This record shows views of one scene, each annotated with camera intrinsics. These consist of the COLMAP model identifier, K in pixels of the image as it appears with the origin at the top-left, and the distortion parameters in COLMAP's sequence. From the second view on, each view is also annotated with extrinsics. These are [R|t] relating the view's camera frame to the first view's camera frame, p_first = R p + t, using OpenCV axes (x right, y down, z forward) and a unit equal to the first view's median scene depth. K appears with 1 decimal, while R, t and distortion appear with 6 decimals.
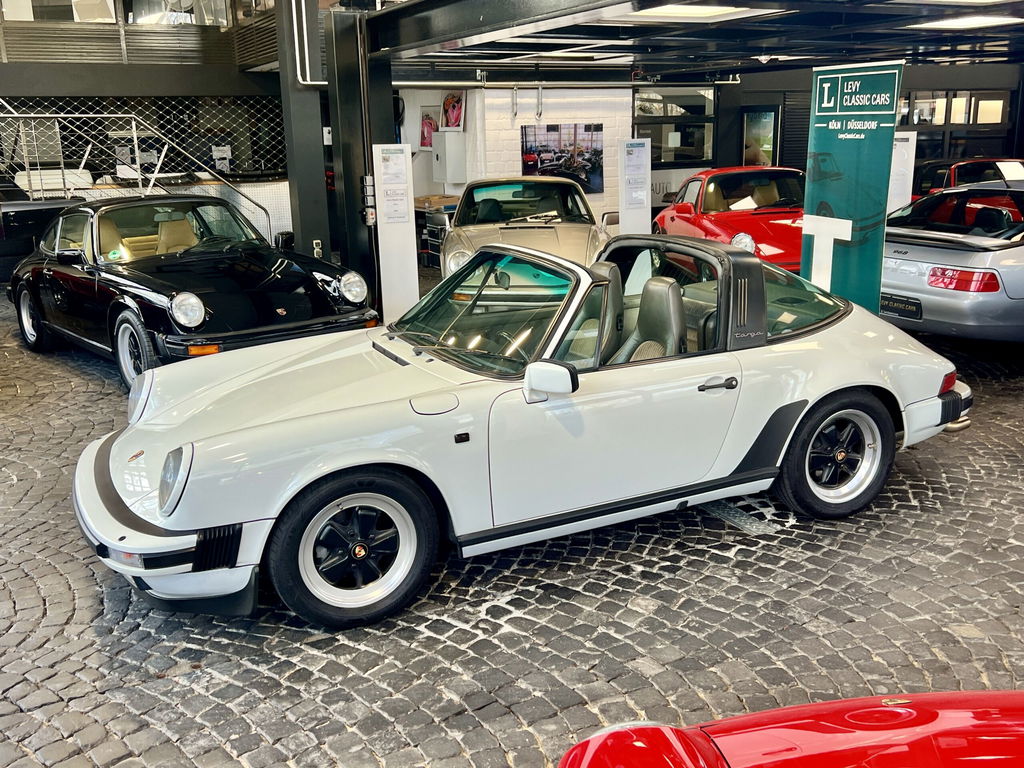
lens RADIAL K [[997.1, 0, 512.0], [0, 997.1, 384.0], [0, 0, 1]] dist [0.041375, -0.018638]
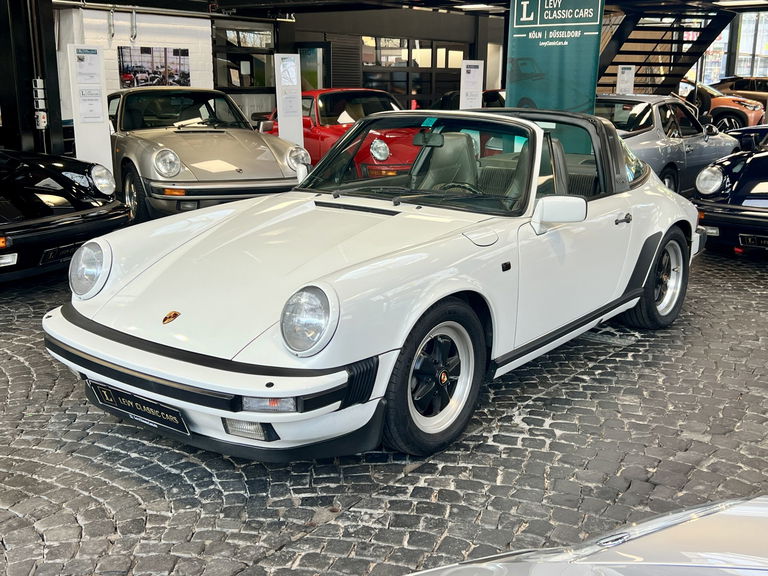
lens RADIAL K [[866.0, 0, 384.0], [0, 866.0, 288.0], [0, 0, 1]] dist [0.128176, -0.347355]
pose [[0.894439, -0.075593, 0.440755, -0.358770], [0.083715, 0.996489, 0.001022, 0.039756], [-0.439285, 0.035983, 0.897627, 0.119756]]
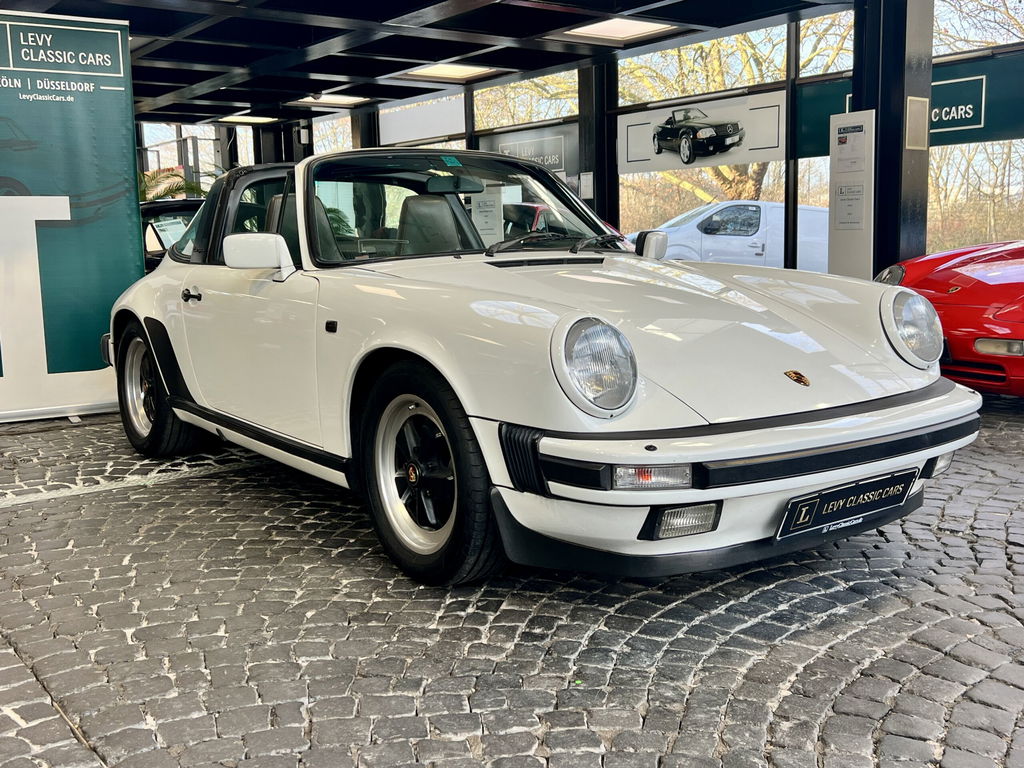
lens RADIAL K [[1076.5, 0, 512.0], [0, 1076.5, 384.0], [0, 0, 1]] dist [0.077429, -0.092385]
pose [[-0.184446, -0.109427, 0.976732, -0.668319], [0.269101, 0.950185, 0.157270, -0.054791], [-0.945285, 0.291848, -0.145811, 0.832017]]
